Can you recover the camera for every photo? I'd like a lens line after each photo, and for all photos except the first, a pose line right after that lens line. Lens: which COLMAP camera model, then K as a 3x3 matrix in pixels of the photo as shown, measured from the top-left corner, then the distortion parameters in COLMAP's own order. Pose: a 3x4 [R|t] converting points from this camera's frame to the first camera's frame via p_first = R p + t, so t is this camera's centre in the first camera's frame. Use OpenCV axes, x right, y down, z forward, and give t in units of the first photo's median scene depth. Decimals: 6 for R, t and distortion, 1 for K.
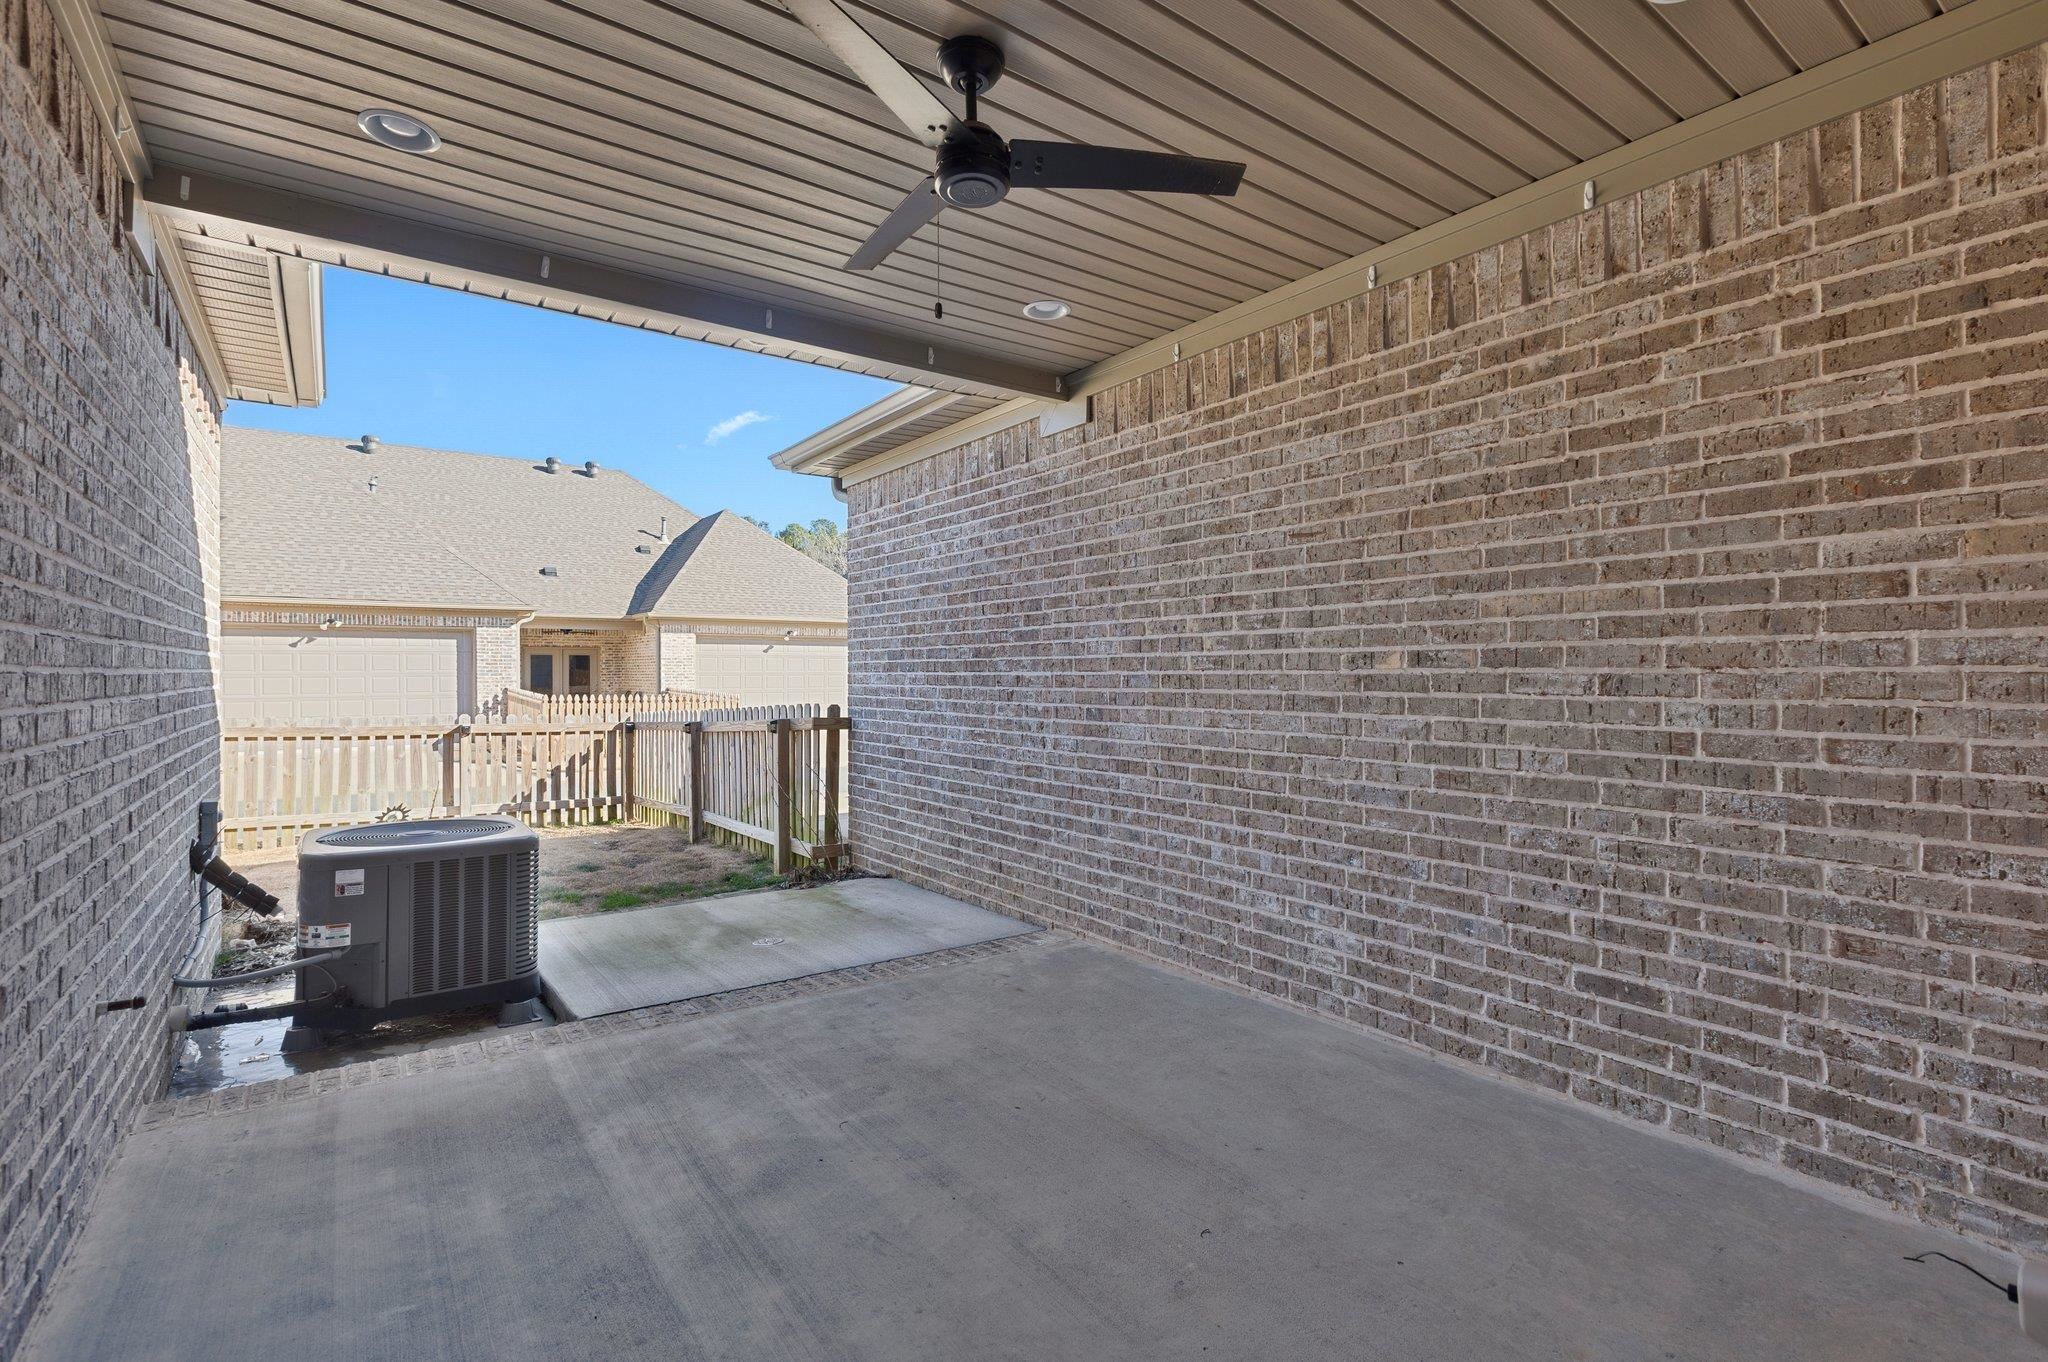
lens RADIAL K [[946.9, 0, 1027.3], [0, 946.9, 680.9], [0, 0, 1]] dist [0.000410, 0.000012]
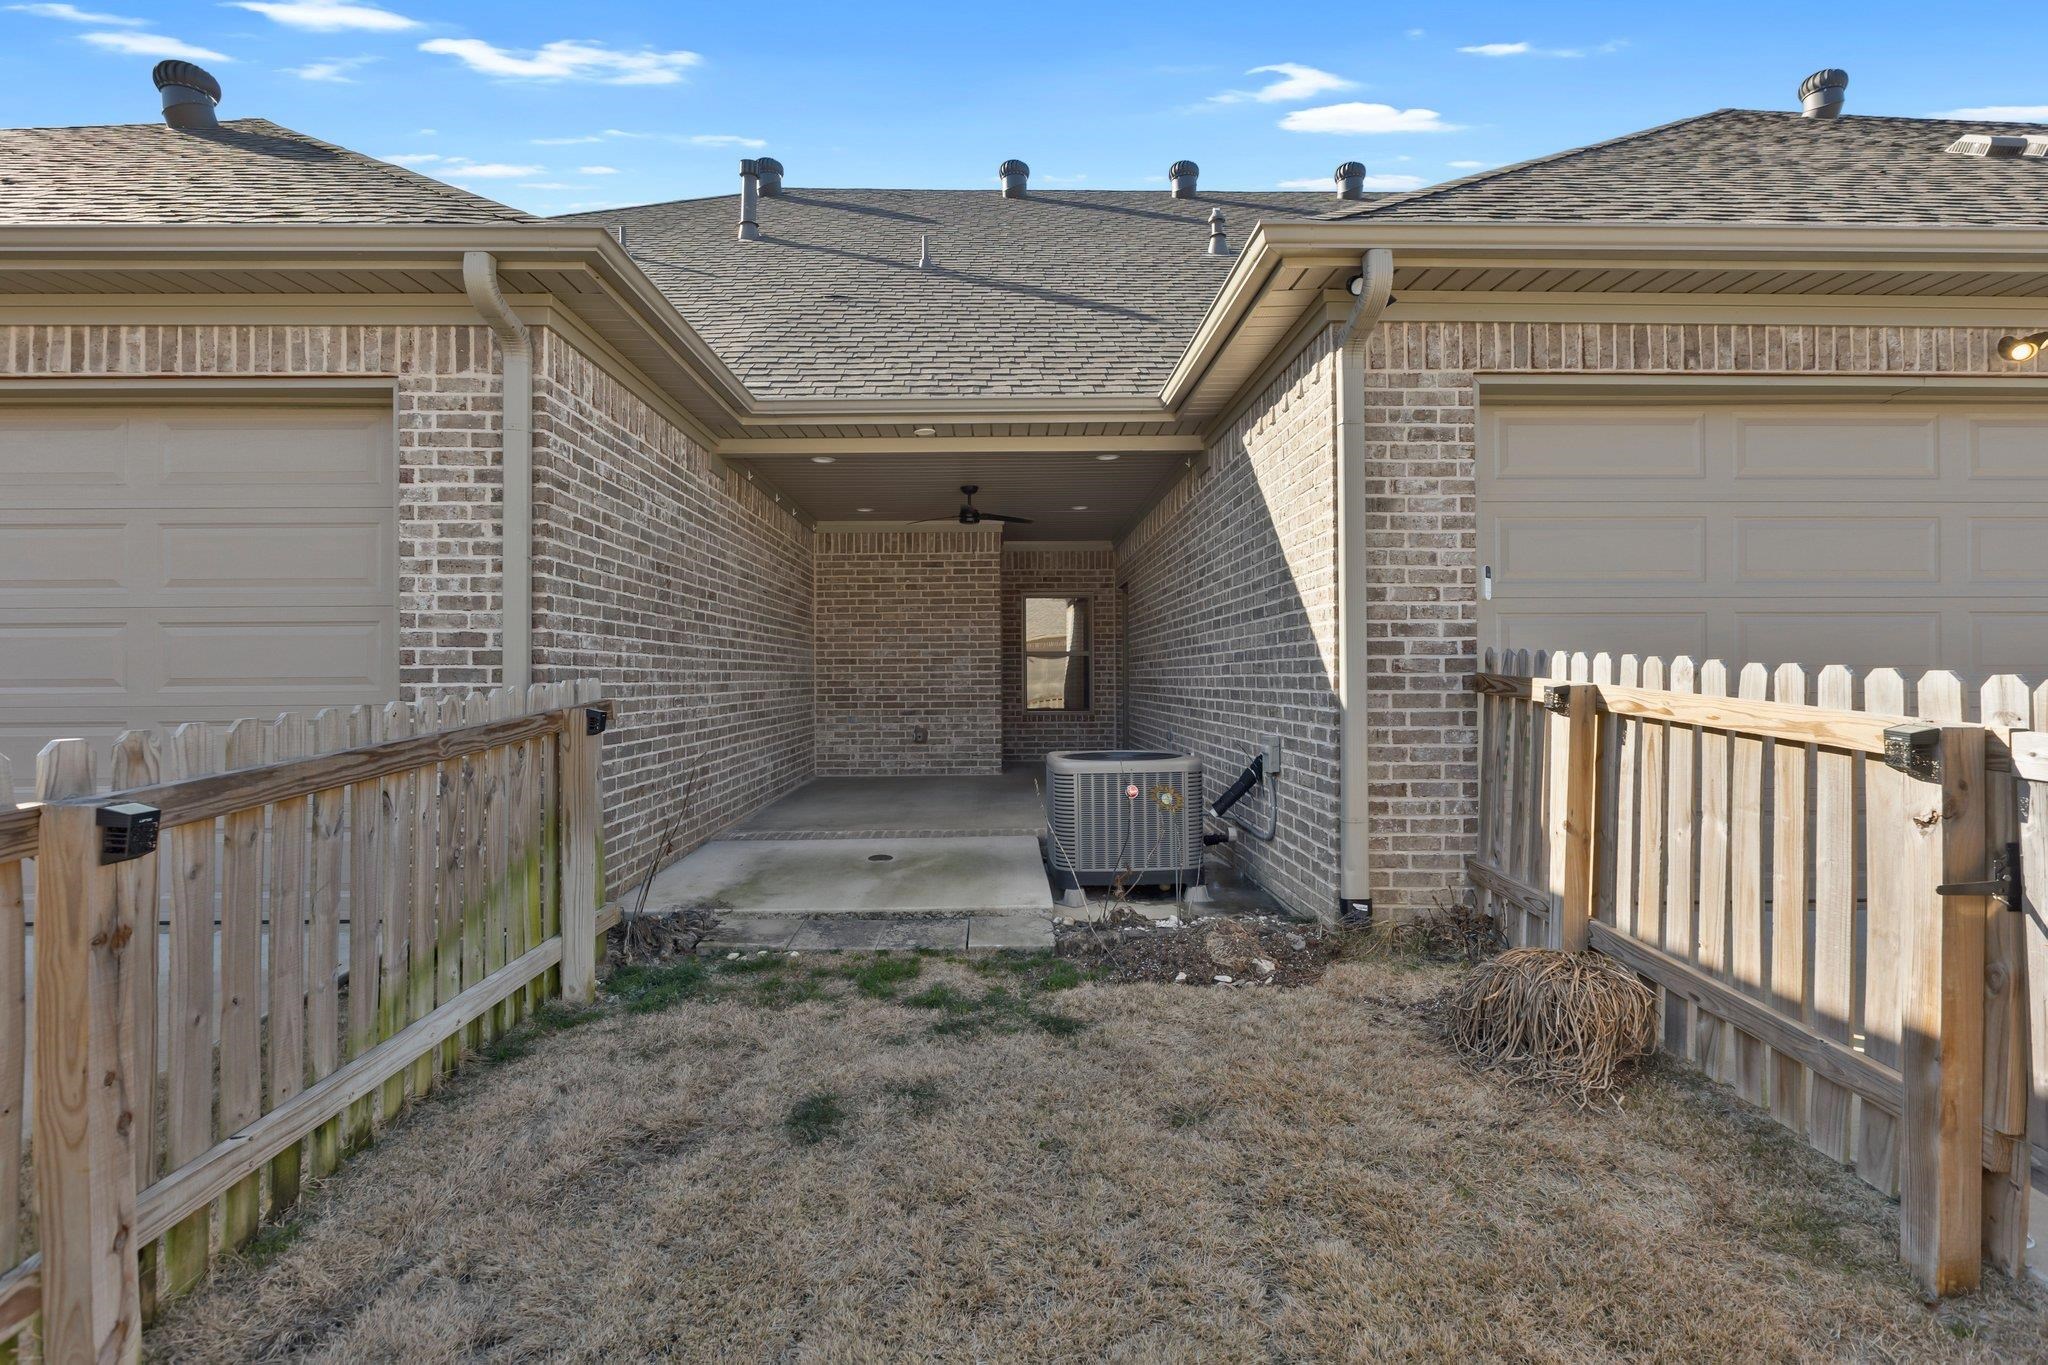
lens RADIAL K [[946.9, 0, 1021.0], [0, 946.9, 680.3], [0, 0, 1]] dist [0.000410, 0.000012]
pose [[-0.818833, -0.011453, 0.573917, -0.514728], [-0.007288, 0.999928, 0.009556, 0.010617], [-0.573985, 0.003642, -0.818858, 0.858996]]
